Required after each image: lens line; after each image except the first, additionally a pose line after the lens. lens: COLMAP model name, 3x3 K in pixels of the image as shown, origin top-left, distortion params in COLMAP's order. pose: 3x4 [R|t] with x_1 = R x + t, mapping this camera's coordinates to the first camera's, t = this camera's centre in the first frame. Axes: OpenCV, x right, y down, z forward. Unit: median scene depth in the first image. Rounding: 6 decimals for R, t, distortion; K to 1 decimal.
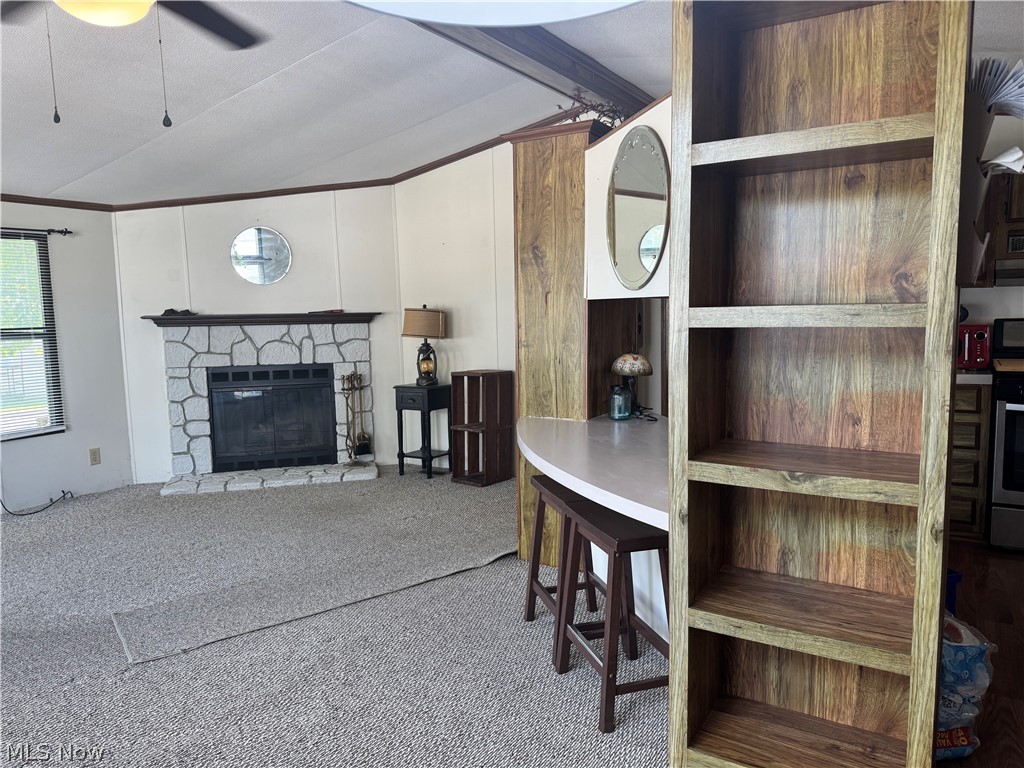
lens RADIAL K [[713.0, 0, 523.6], [0, 713.0, 389.3], [0, 0, 1]] dist [0.054973, -0.077933]
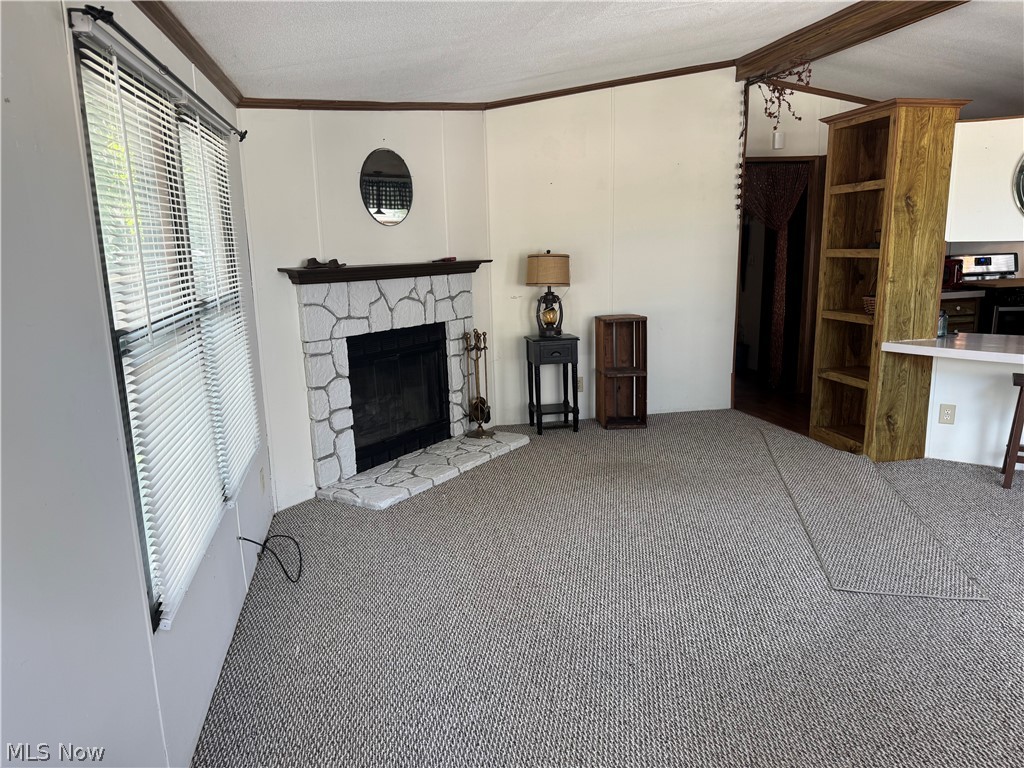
lens RADIAL K [[713.0, 0, 515.7], [0, 713.0, 389.7], [0, 0, 1]] dist [0.054973, -0.077933]
pose [[0.753215, -0.133236, 0.644139, -0.803151], [0.086429, 0.990827, 0.103882, -0.038942], [-0.652071, -0.022574, 0.757821, 0.316449]]
